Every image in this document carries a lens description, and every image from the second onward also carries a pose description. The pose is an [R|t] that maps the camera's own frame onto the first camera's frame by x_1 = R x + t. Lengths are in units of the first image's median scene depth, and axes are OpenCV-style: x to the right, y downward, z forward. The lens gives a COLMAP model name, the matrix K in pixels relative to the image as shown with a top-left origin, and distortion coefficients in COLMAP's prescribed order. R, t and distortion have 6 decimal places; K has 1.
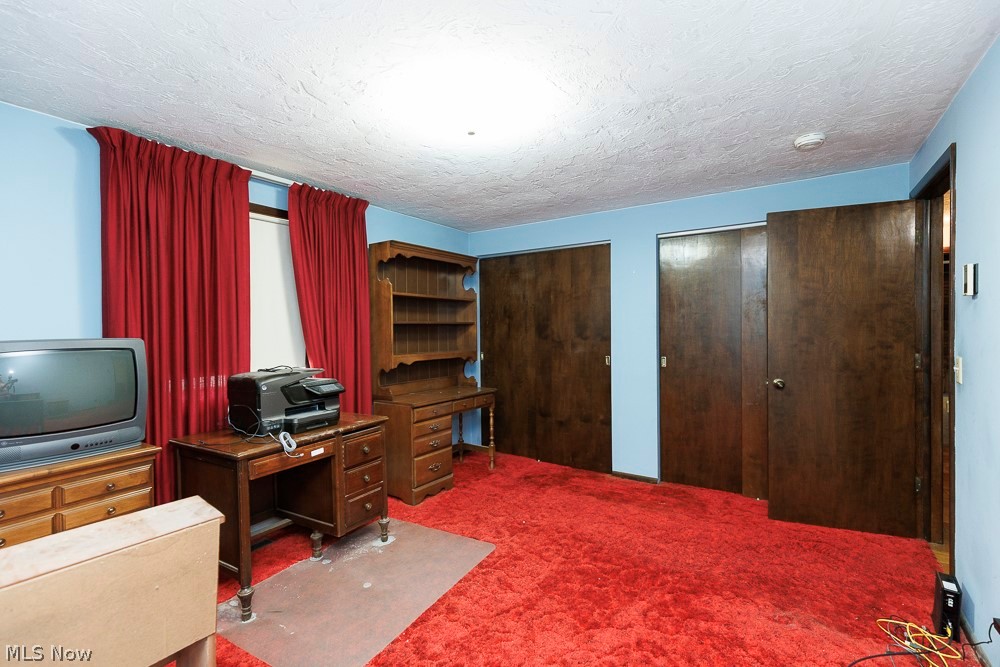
lens RADIAL K [[457.1, 0, 498.2], [0, 457.1, 335.5], [0, 0, 1]] dist [0.000327, -0.000653]
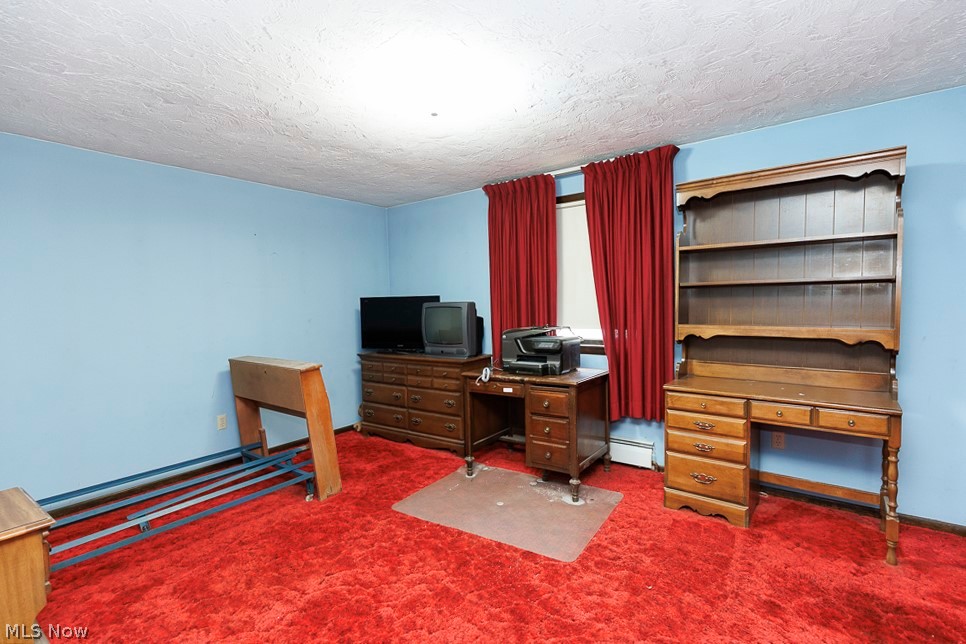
lens RADIAL K [[441.6, 0, 480.2], [0, 441.6, 321.6], [0, 0, 1]] dist [0.000327, -0.000653]
pose [[-0.069551, 0.061765, -0.995664, 0.738166], [0.008344, 0.998083, 0.061332, -0.017068], [0.997543, -0.004042, -0.069933, 0.867354]]
